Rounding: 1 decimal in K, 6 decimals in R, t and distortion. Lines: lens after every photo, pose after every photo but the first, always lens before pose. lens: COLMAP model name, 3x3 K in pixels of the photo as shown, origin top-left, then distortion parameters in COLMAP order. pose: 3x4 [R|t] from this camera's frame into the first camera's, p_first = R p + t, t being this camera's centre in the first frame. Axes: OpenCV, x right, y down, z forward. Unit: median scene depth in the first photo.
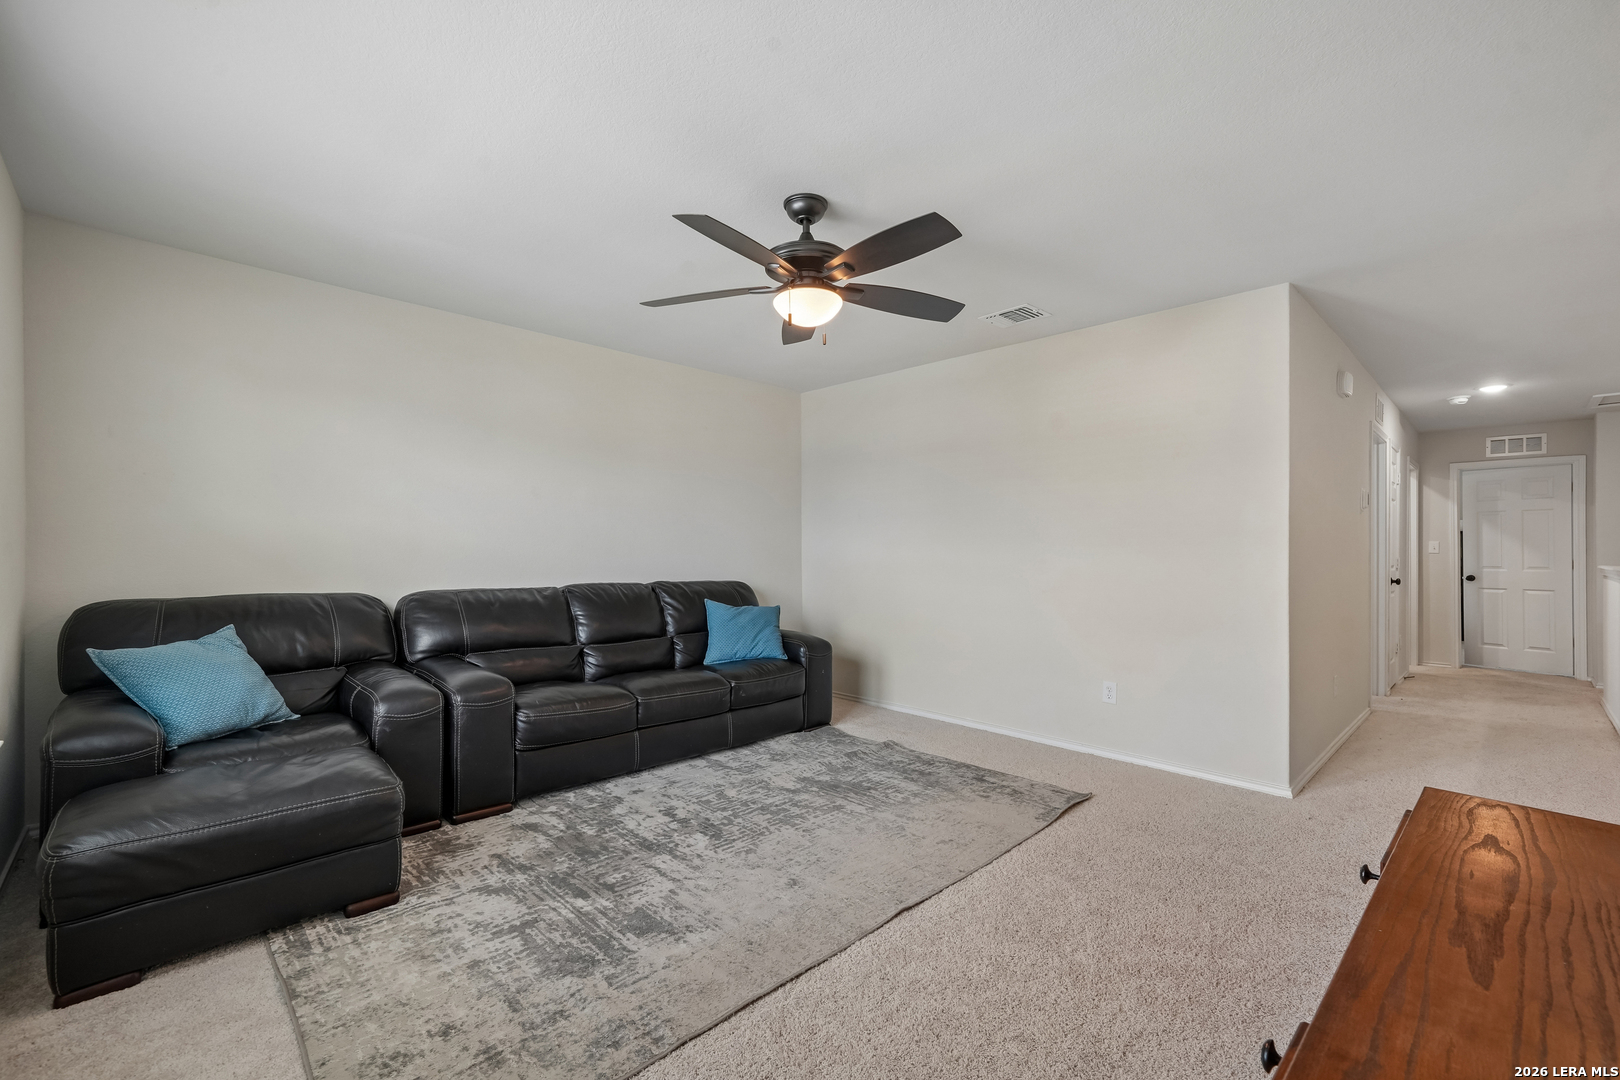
lens RADIAL K [[680.4, 0, 805.6], [0, 680.4, 532.9], [0, 0, 1]] dist [0.001558, 0.002090]
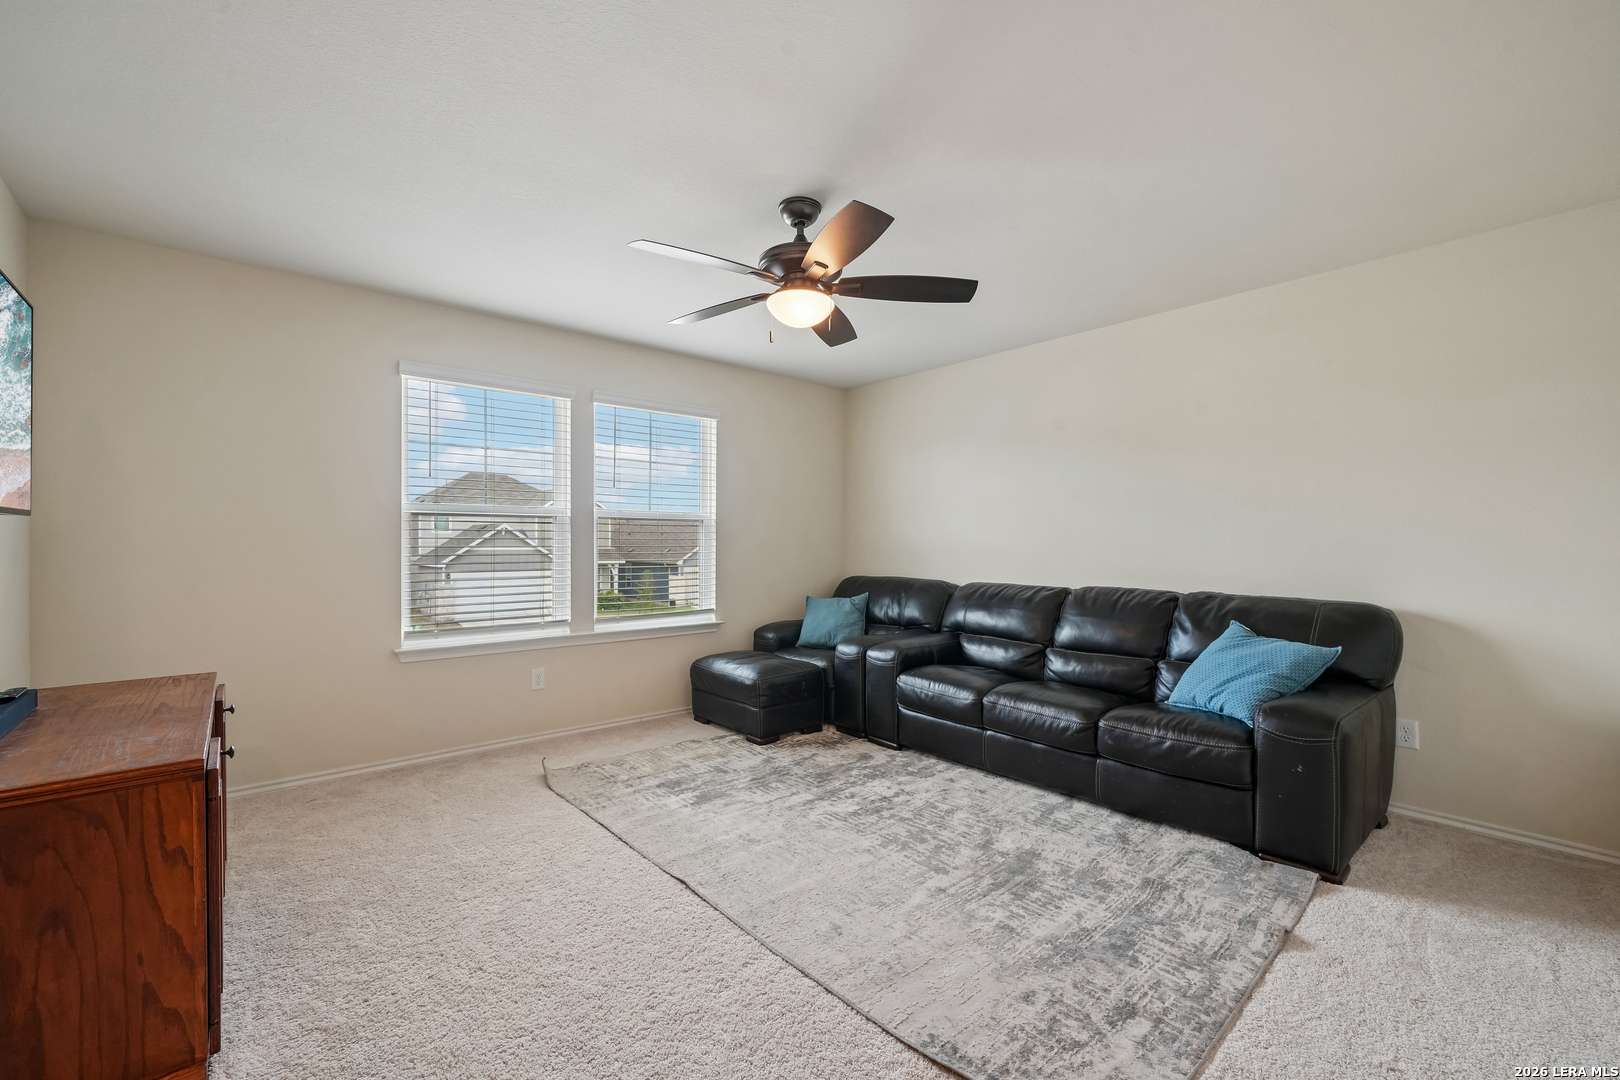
lens RADIAL K [[680.4, 0, 811.0], [0, 680.4, 541.7], [0, 0, 1]] dist [0.001558, 0.002090]
pose [[-0.050769, -0.012652, -0.998630, 0.894310], [0.017469, 0.999756, -0.013554, 0.026407], [0.998558, -0.018134, -0.050536, 0.932528]]
